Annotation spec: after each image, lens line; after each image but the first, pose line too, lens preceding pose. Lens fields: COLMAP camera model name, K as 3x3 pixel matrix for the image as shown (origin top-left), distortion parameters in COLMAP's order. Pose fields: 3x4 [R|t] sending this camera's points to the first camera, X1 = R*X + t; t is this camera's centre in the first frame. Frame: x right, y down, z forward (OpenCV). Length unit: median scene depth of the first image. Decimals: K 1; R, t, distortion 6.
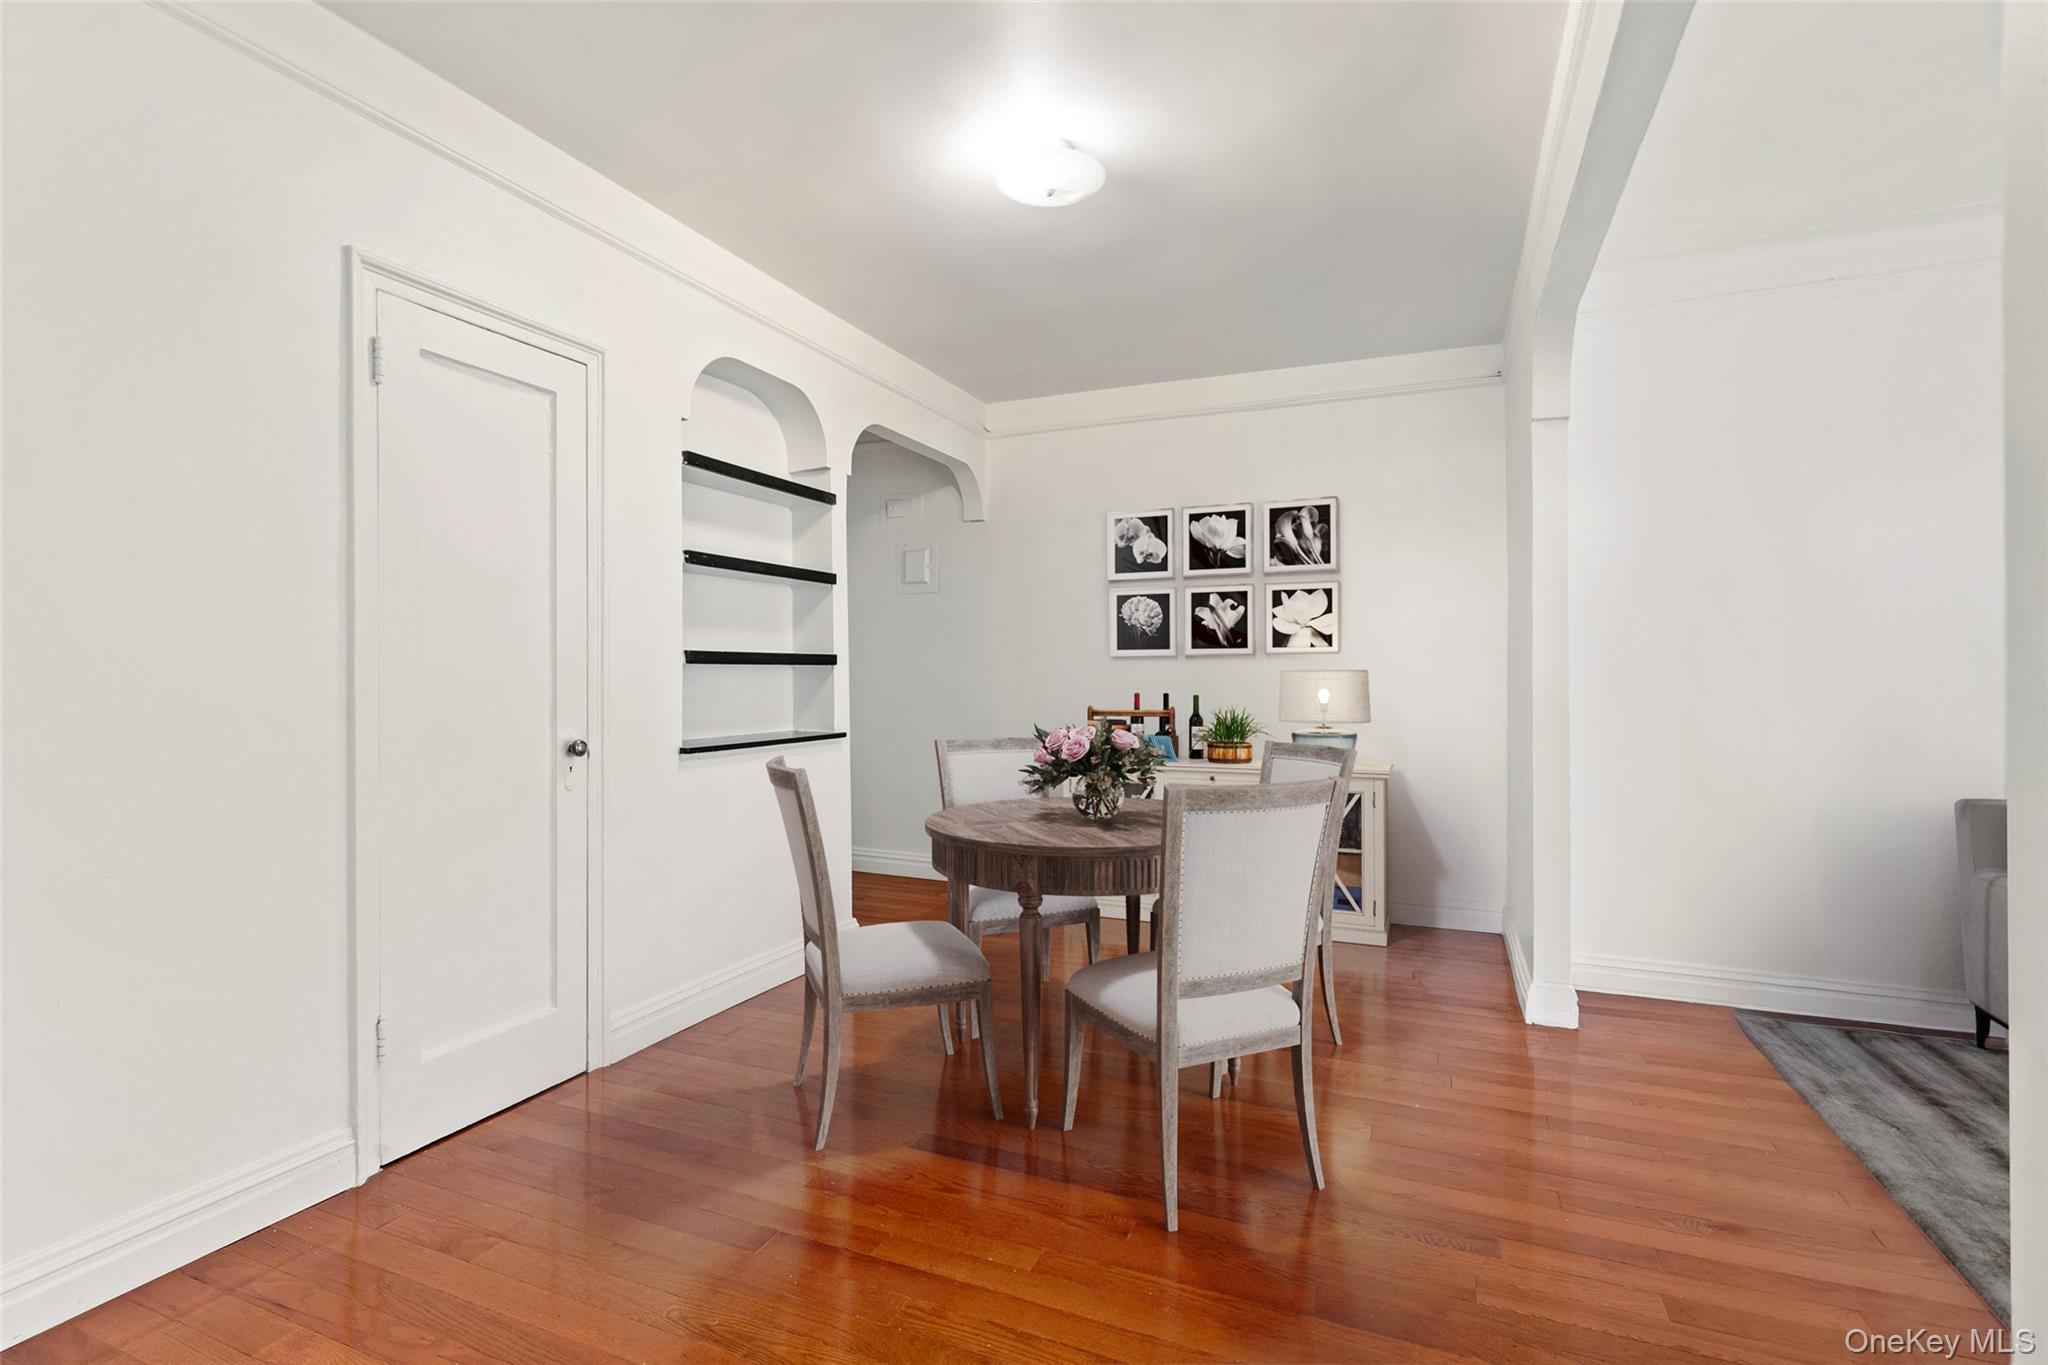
lens RADIAL K [[999.8, 0, 1022.2], [0, 999.8, 667.1], [0, 0, 1]] dist [-0.001008, -0.000002]
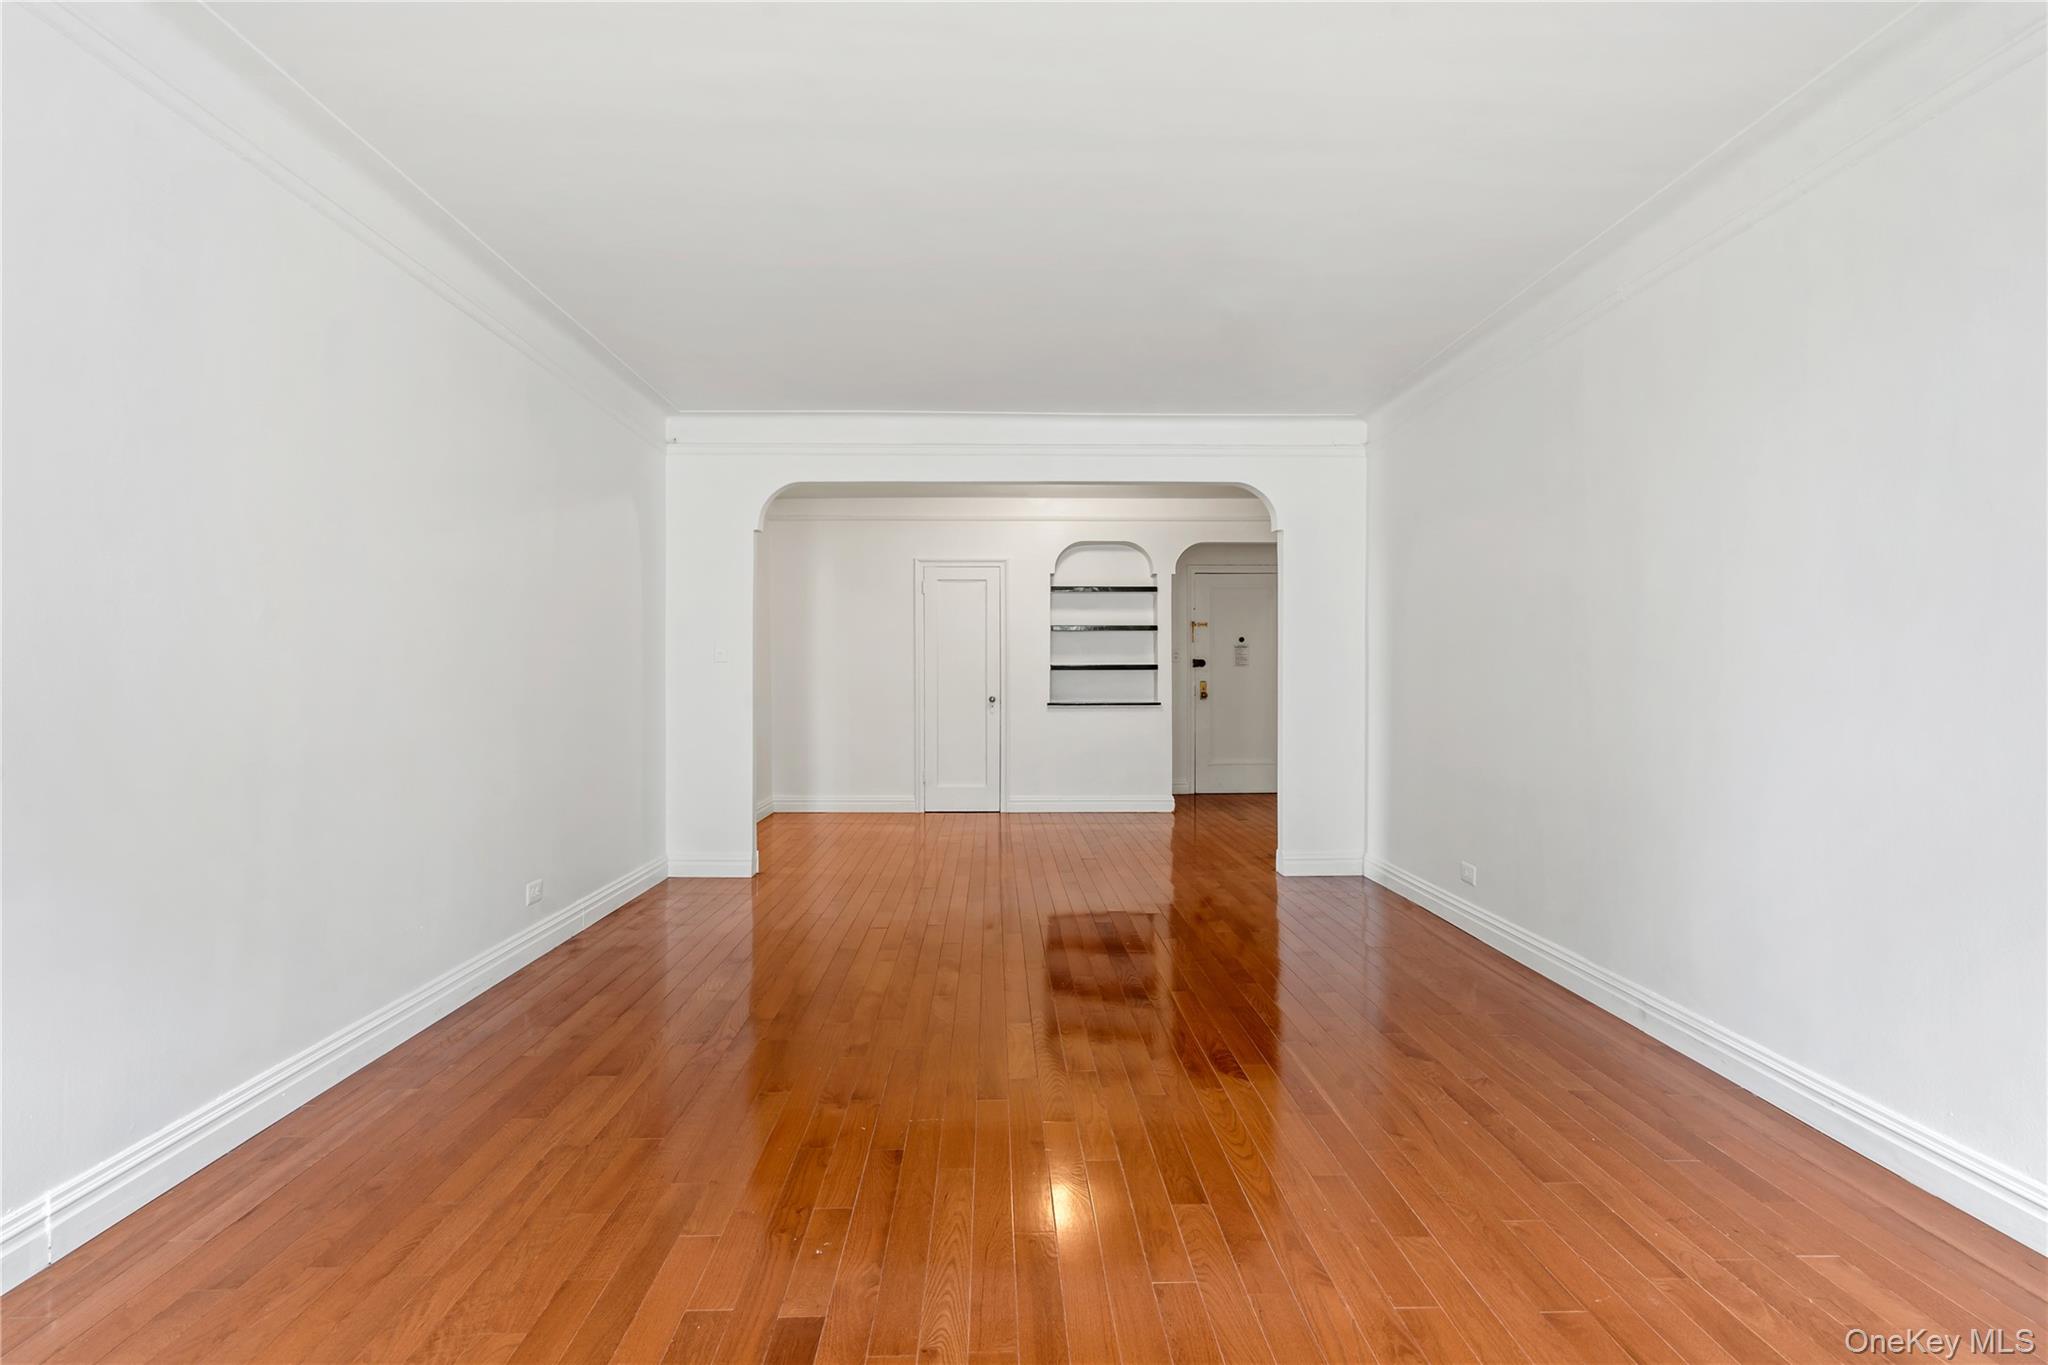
lens RADIAL K [[1032.0, 0, 1031.9], [0, 1032.0, 691.7], [0, 0, 1]] dist [-0.003395, 0.000186]
pose [[0.422162, 0.000017, -0.906520, 2.042874], [0.009544, 0.999944, 0.004463, 0.039504], [0.906470, -0.010536, 0.422139, -0.154954]]
